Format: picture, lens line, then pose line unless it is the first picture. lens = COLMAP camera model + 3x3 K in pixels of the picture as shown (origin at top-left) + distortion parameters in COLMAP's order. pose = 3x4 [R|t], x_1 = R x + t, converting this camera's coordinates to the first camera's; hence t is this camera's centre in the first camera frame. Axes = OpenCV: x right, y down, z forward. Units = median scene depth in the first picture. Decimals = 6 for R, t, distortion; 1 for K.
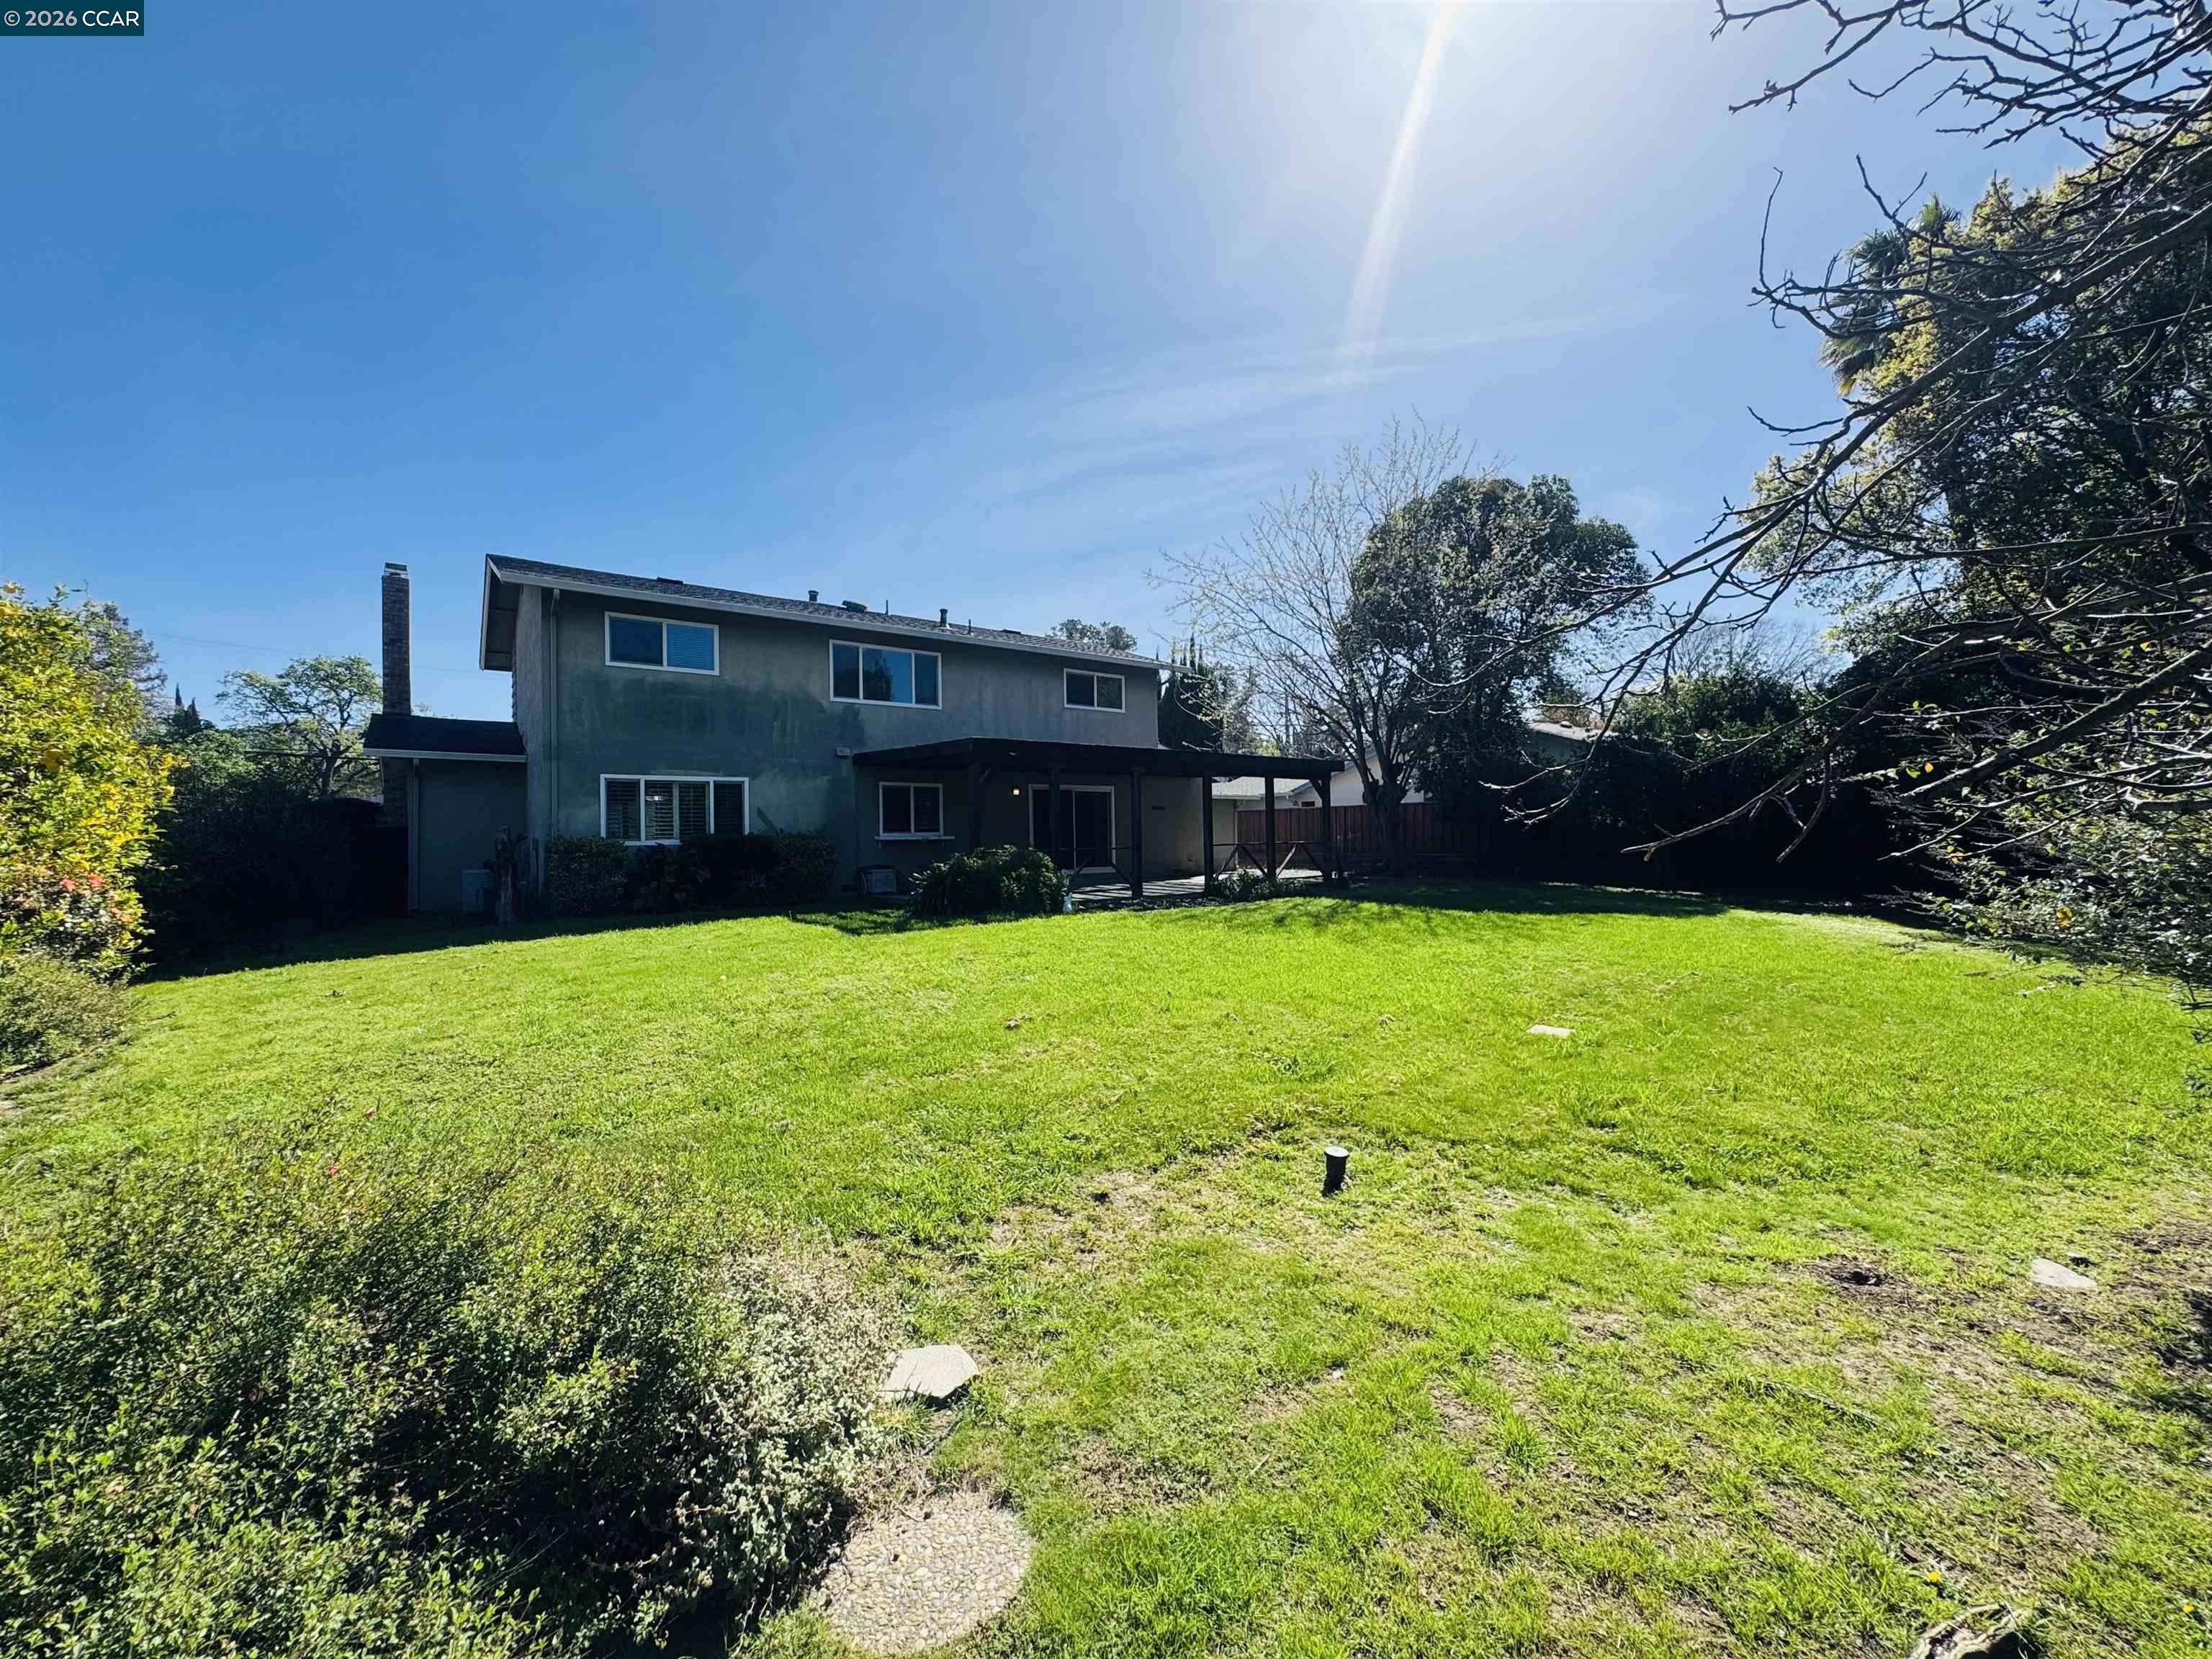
lens RADIAL K [[885.9, 0, 1109.3], [0, 885.9, 821.0], [0, 0, 1]] dist [0.002826, 0.000699]
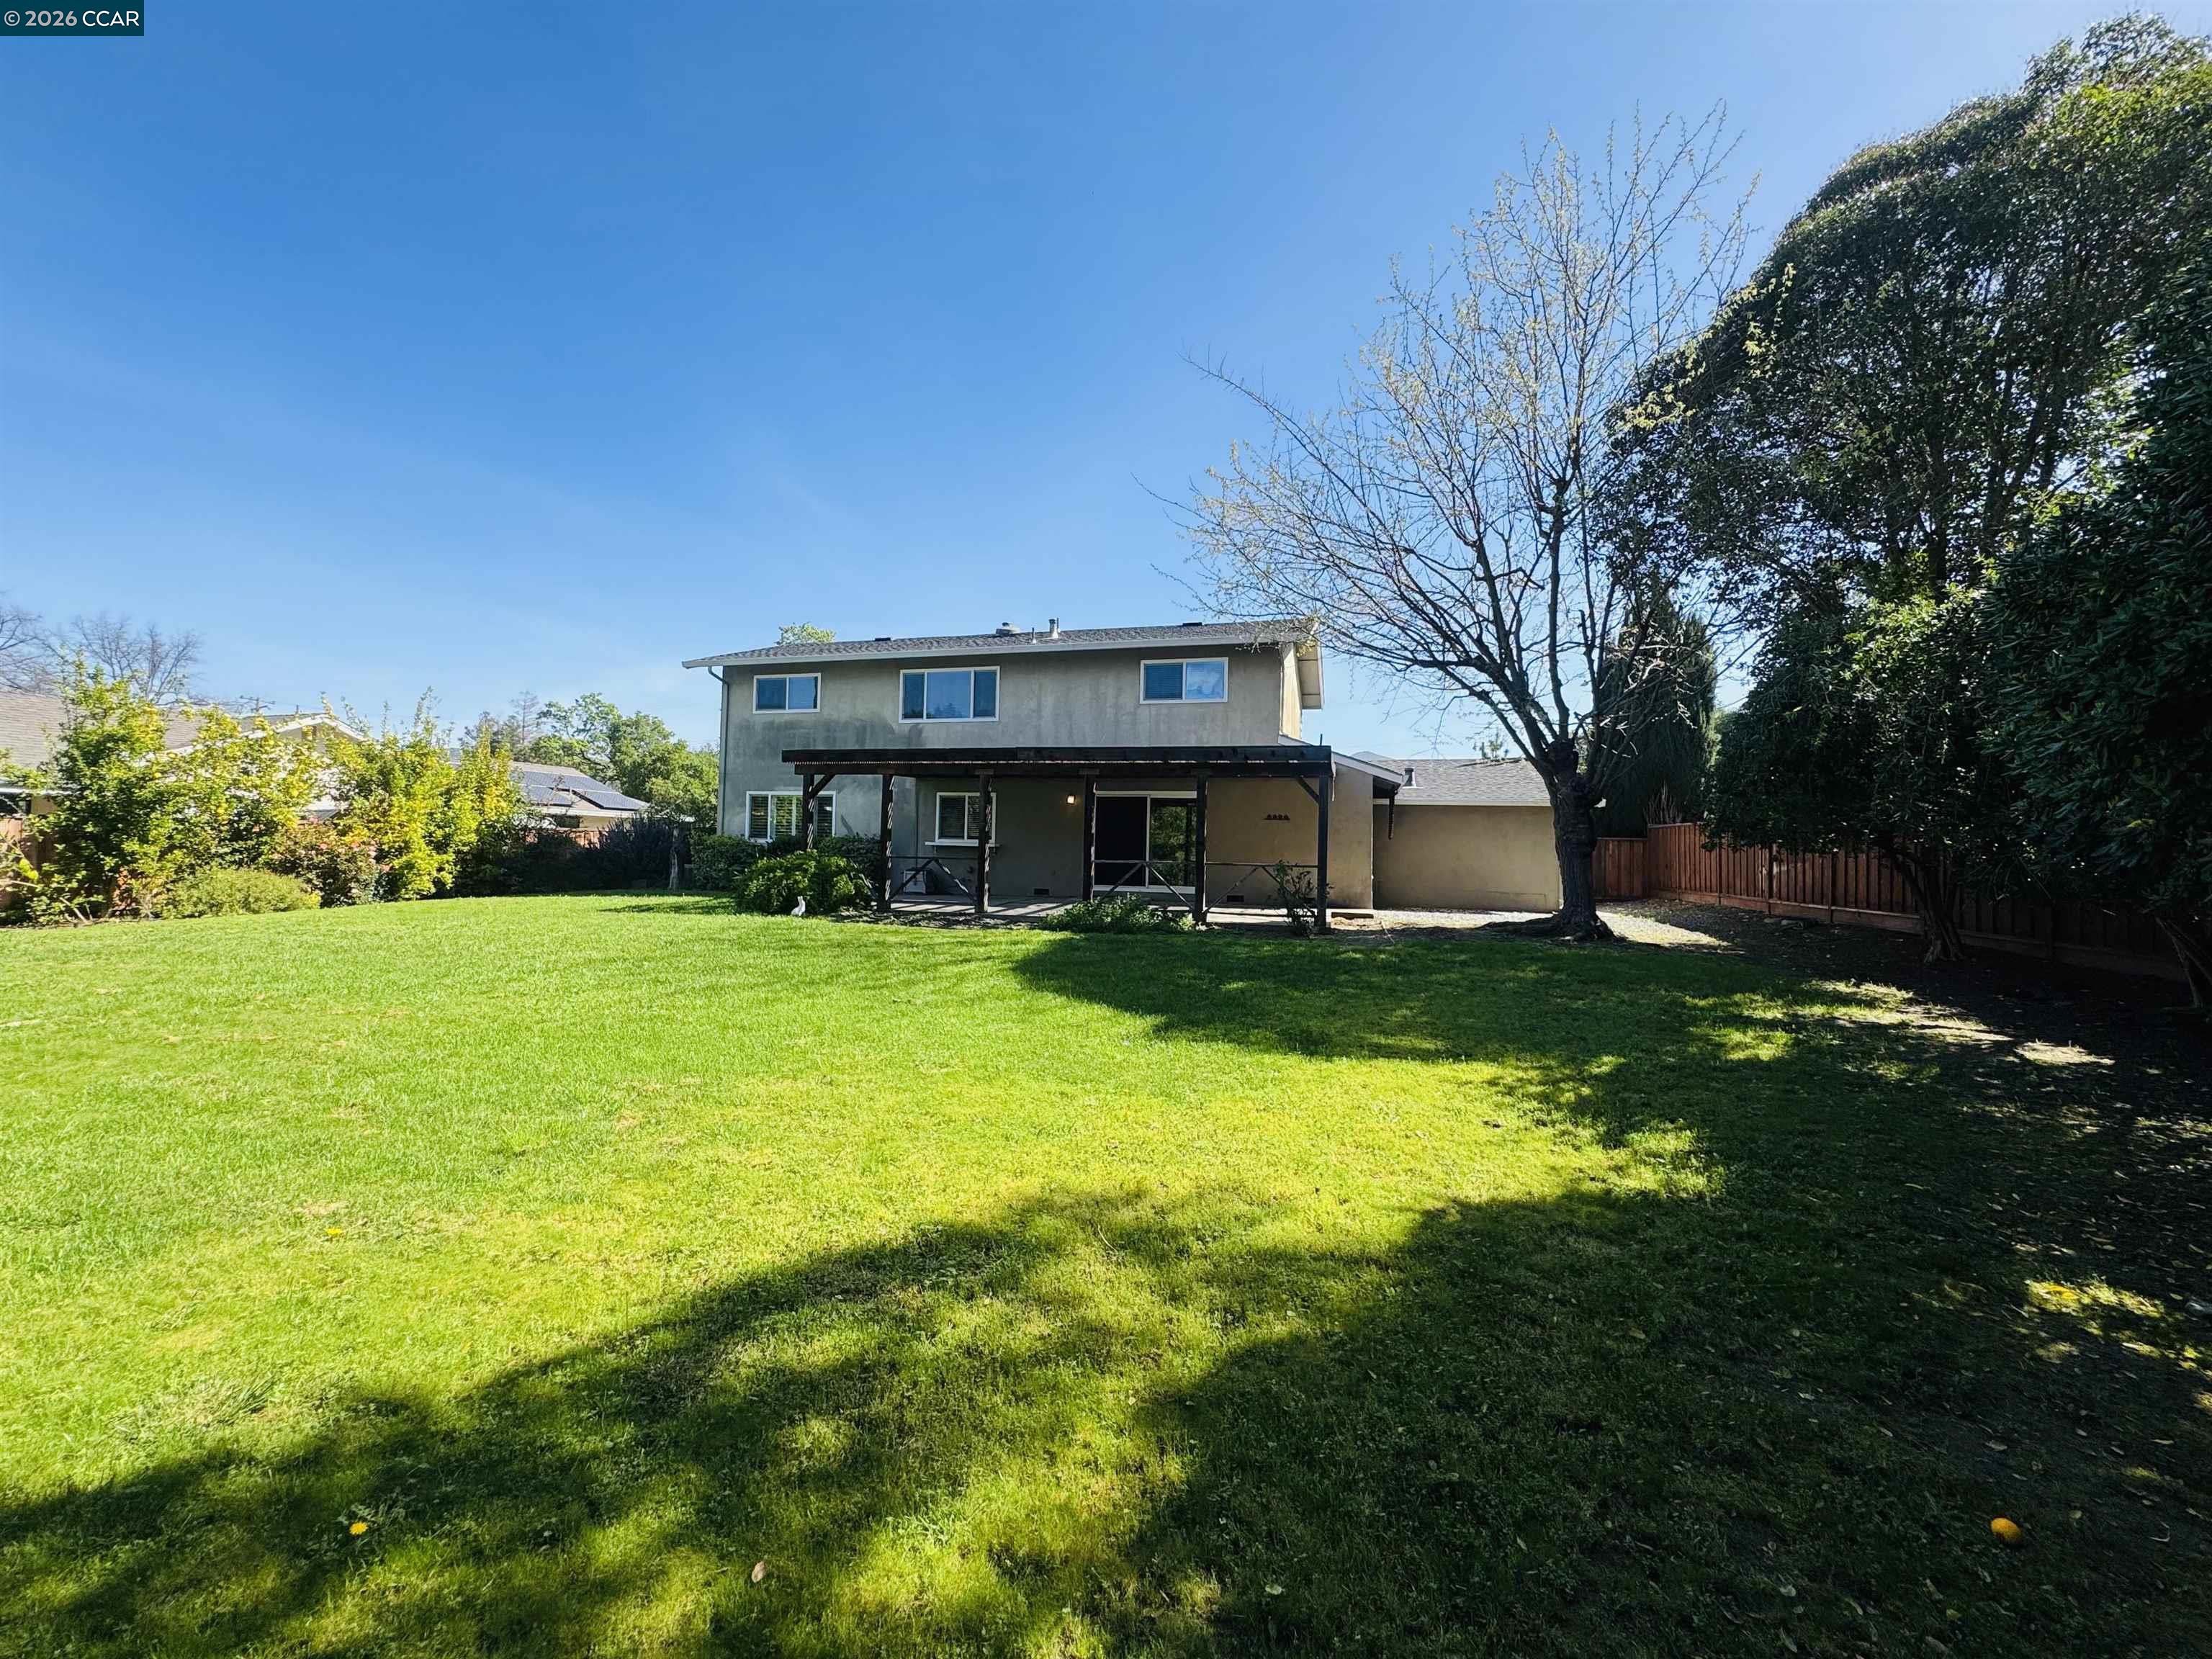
lens RADIAL K [[885.9, 0, 1108.0], [0, 885.9, 833.8], [0, 0, 1]] dist [0.002826, 0.000699]
pose [[0.584972, 0.010306, -0.810988, 0.754077], [-0.021585, 0.999763, -0.002864, 0.005744], [0.810766, 0.019180, 0.585056, 0.525726]]
